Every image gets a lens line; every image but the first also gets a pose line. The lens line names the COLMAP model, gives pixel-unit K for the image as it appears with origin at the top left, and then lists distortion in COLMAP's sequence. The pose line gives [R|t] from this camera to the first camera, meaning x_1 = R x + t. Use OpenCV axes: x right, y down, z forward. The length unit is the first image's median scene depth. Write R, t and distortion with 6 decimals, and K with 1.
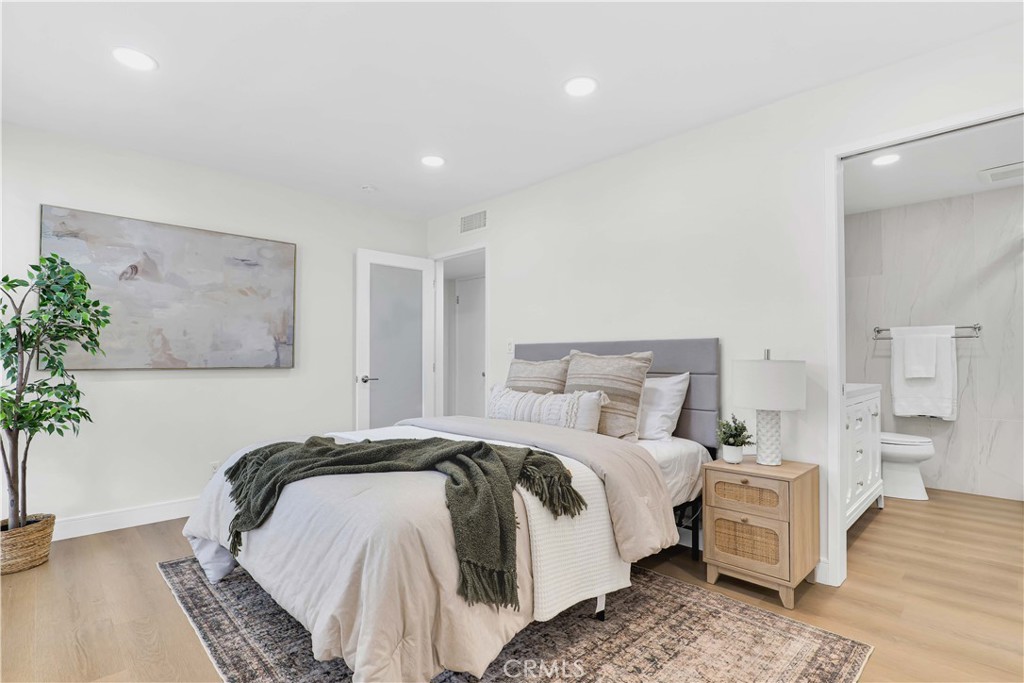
lens RADIAL K [[494.7, 0, 507.6], [0, 494.7, 348.5], [0, 0, 1]] dist [-0.018897, 0.003401]
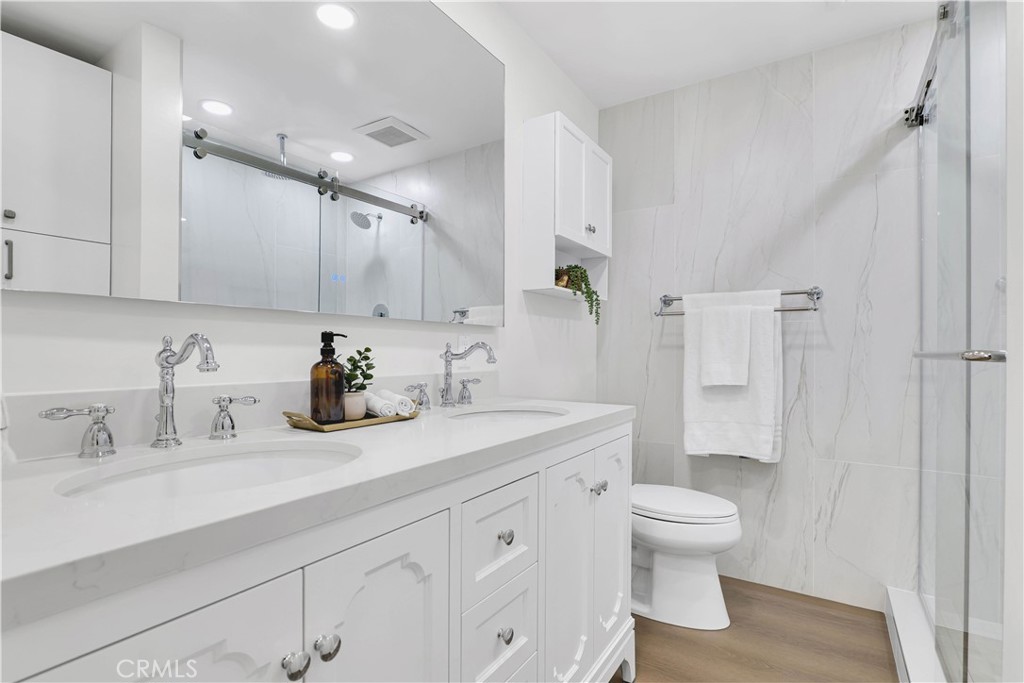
lens RADIAL K [[494.7, 0, 514.0], [0, 494.7, 346.1], [0, 0, 1]] dist [-0.018897, 0.003401]
pose [[0.971645, 0.010989, 0.236191, 0.495640], [-0.012630, 0.999905, 0.005432, 0.016783], [-0.236109, -0.008261, 0.971691, 0.533333]]
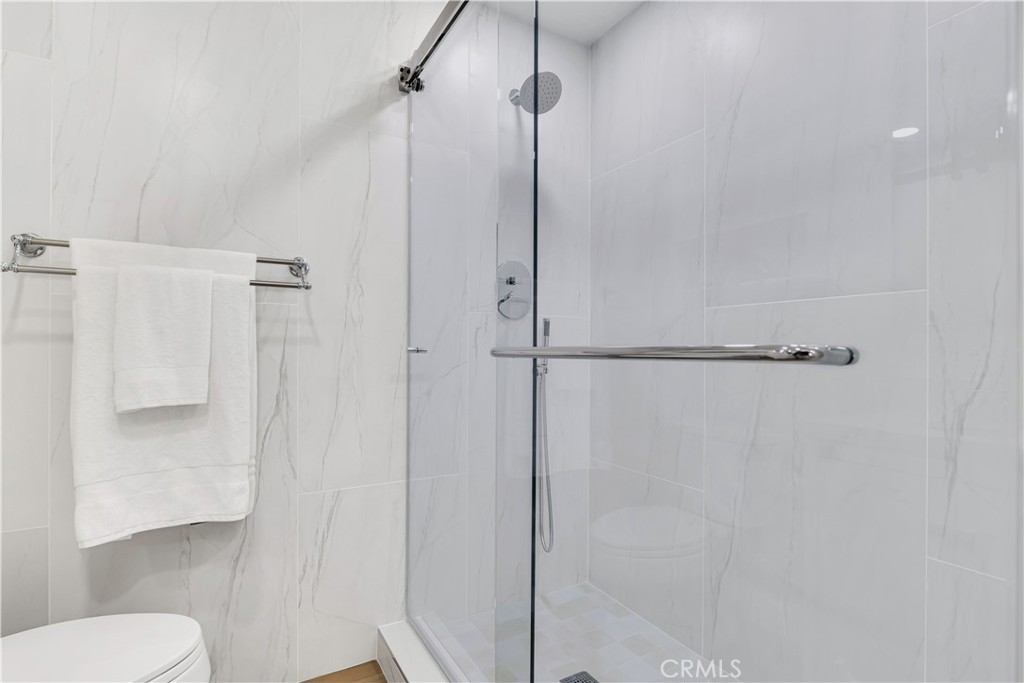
lens RADIAL K [[494.7, 0, 507.6], [0, 494.7, 350.0], [0, 0, 1]] dist [-0.018897, 0.003401]
pose [[0.241554, 0.004299, 0.970378, 0.606460], [-0.024823, 0.999690, 0.001751, 0.019017], [-0.970070, -0.024510, 0.241586, 0.728791]]
